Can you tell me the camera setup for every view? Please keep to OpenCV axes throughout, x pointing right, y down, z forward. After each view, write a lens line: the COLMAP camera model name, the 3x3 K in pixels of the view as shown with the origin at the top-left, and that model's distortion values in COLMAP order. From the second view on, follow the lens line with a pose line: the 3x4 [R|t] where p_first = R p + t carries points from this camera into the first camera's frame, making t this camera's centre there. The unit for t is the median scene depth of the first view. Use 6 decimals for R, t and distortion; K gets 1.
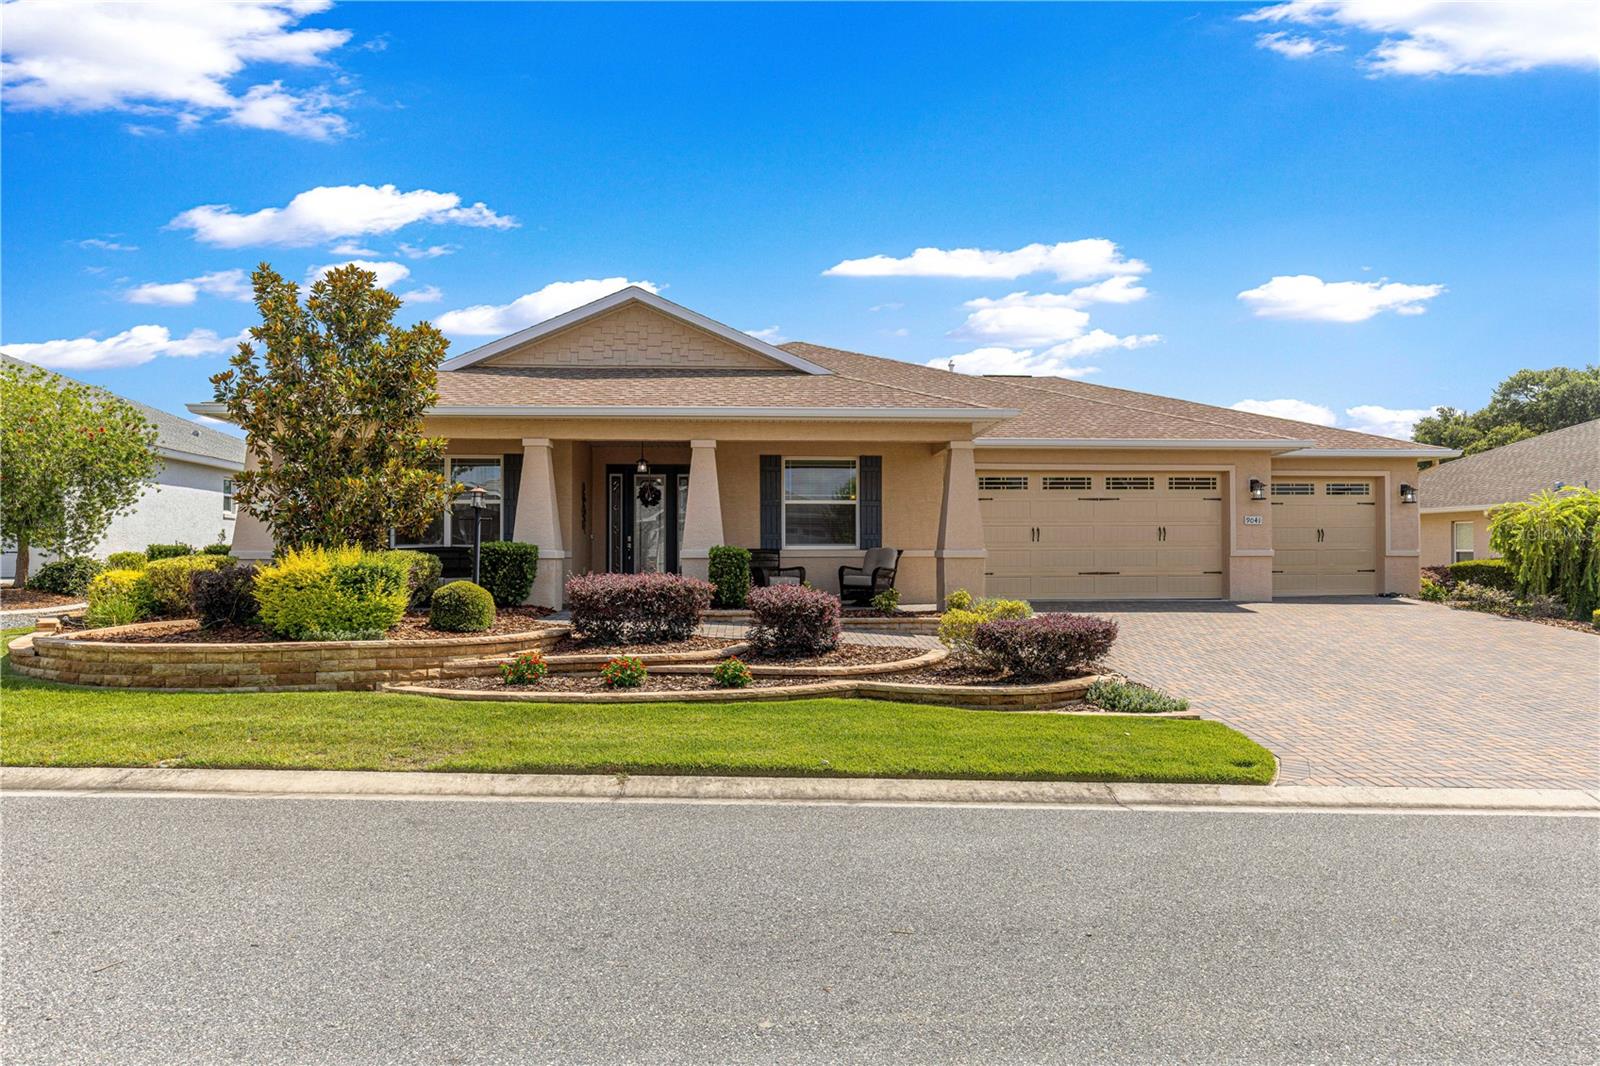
lens RADIAL K [[967.1, 0, 799.5], [0, 967.1, 534.8], [0, 0, 1]] dist [0.015979, -0.000343]
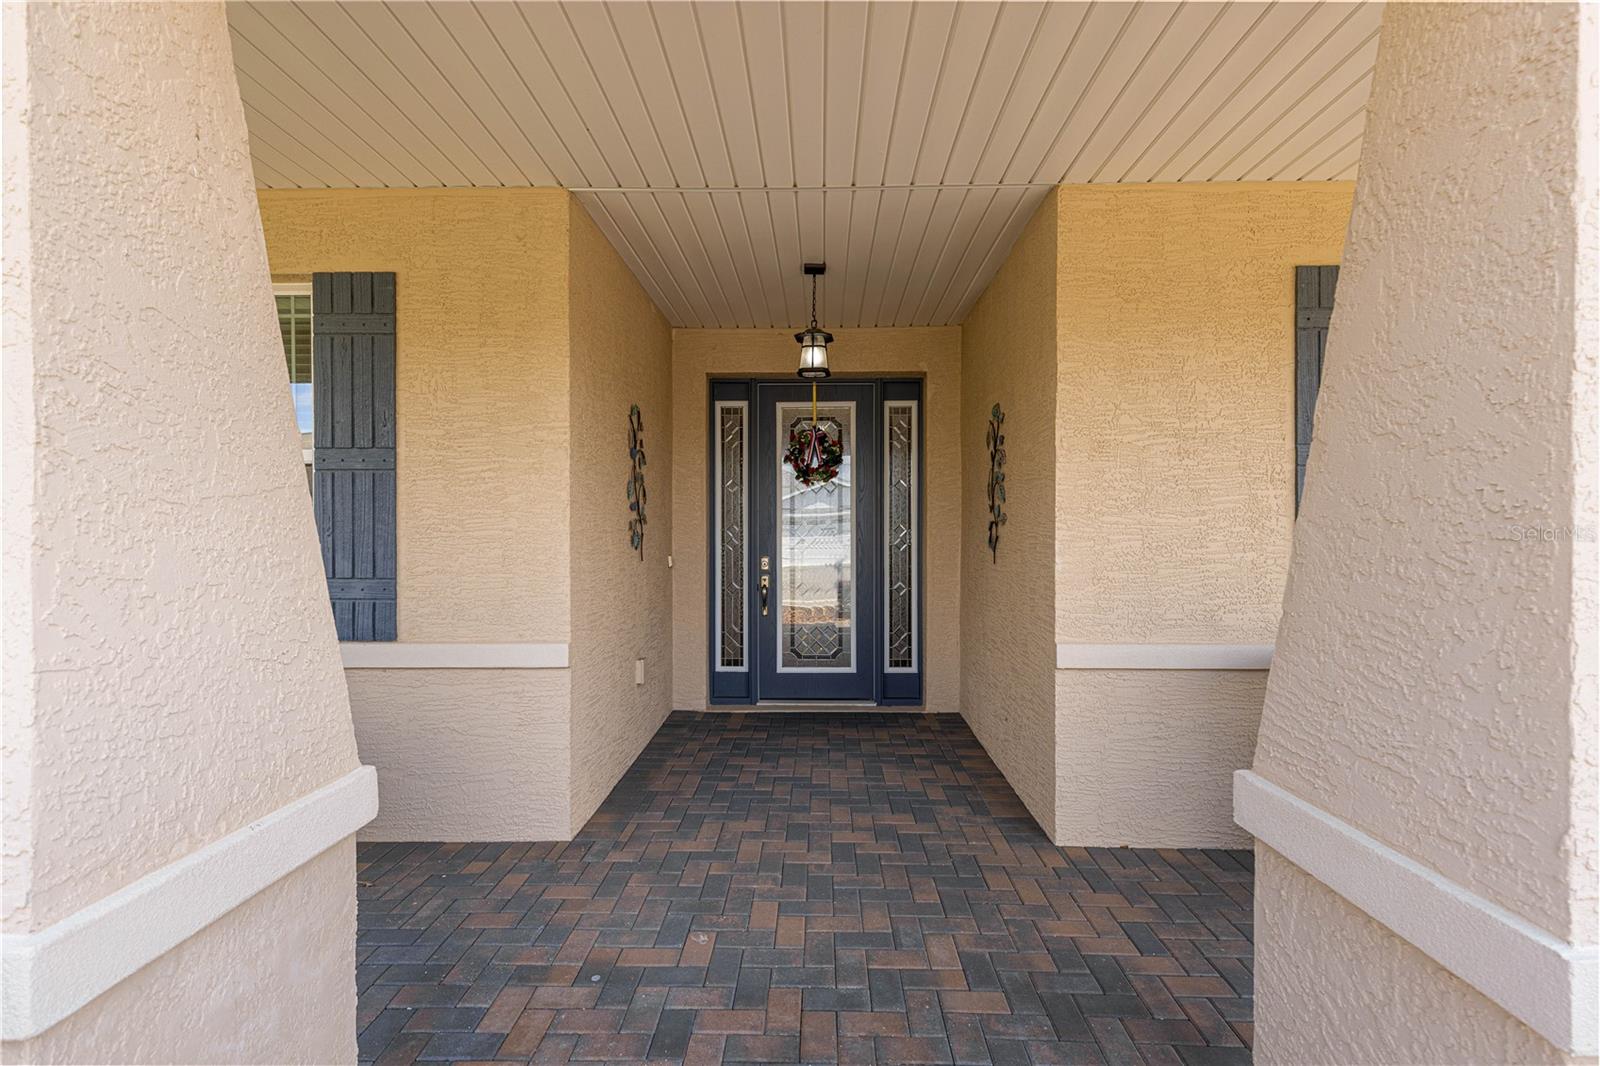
lens RADIAL K [[721.8, 0, 800.4], [0, 721.8, 529.6], [0, 0, 1]] dist [0.009534, -0.002452]
pose [[0.997008, 0.000907, -0.077298, -0.171771], [-0.000387, 0.999977, 0.006734, -0.014640], [0.077302, -0.006684, 0.996985, 0.875775]]
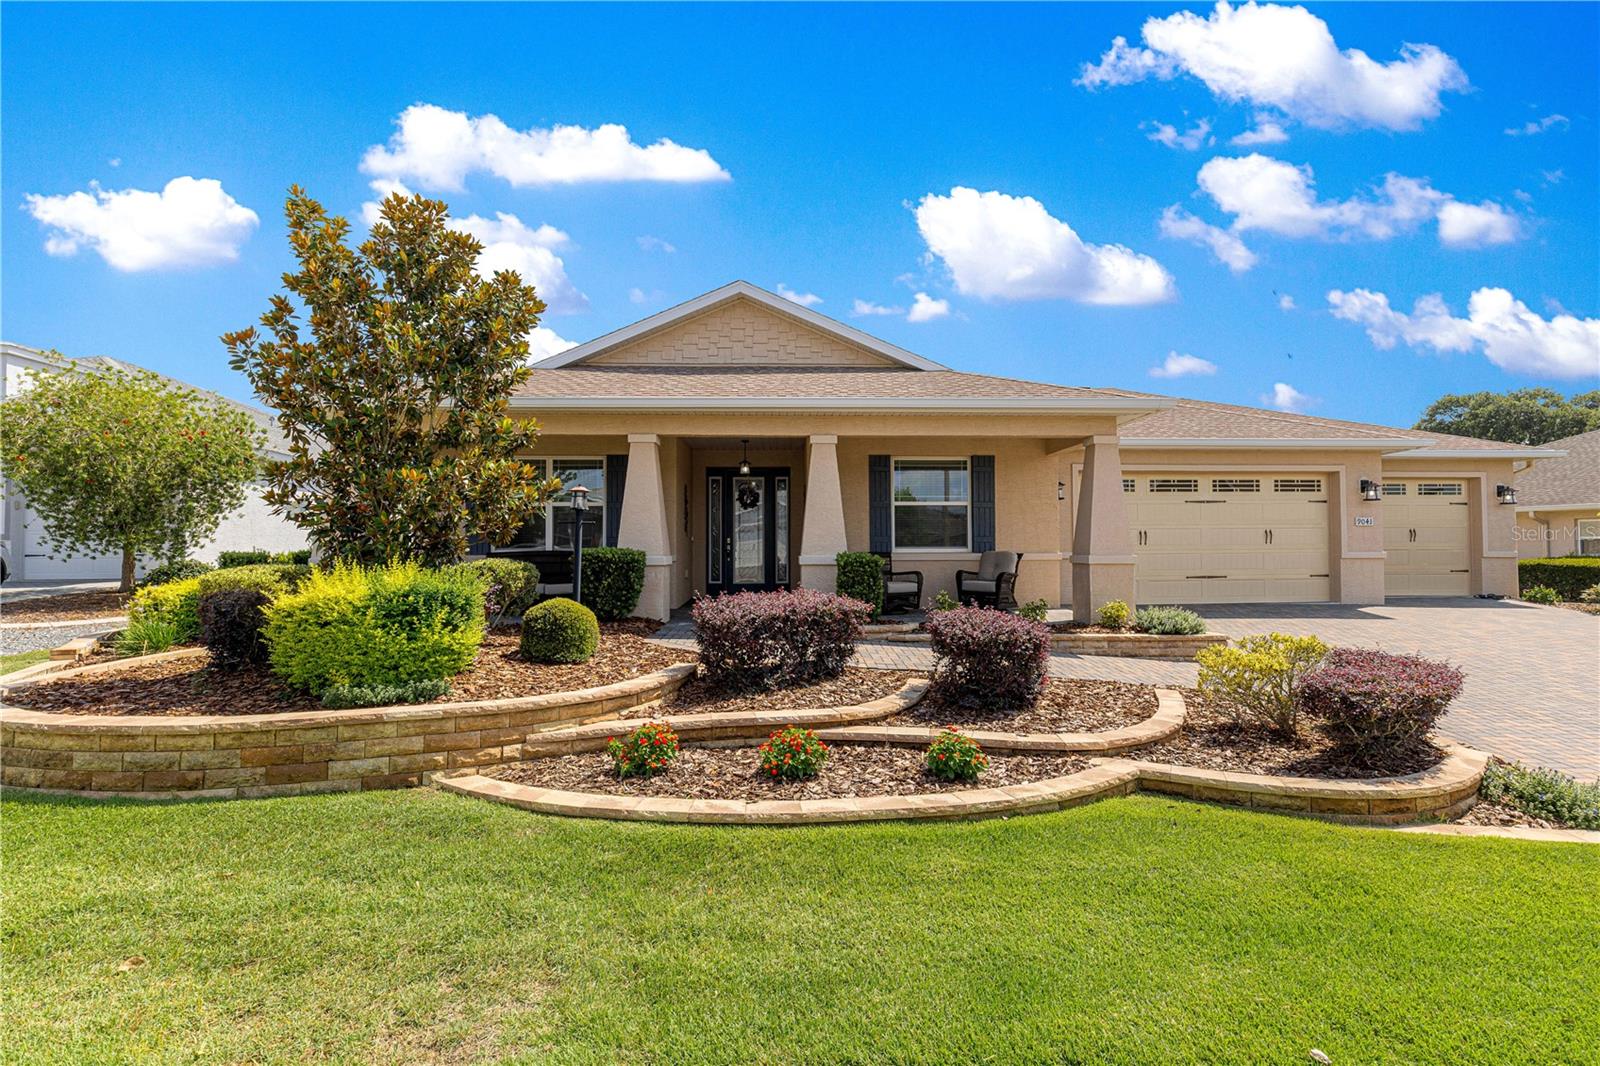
lens RADIAL K [[721.8, 0, 802.5], [0, 721.8, 525.8], [0, 0, 1]] dist [0.009534, -0.002452]
pose [[0.999682, -0.001987, -0.025129, -0.098934], [0.001781, 0.999964, -0.008242, -0.006745], [0.025144, 0.008195, 0.999650, 0.306020]]
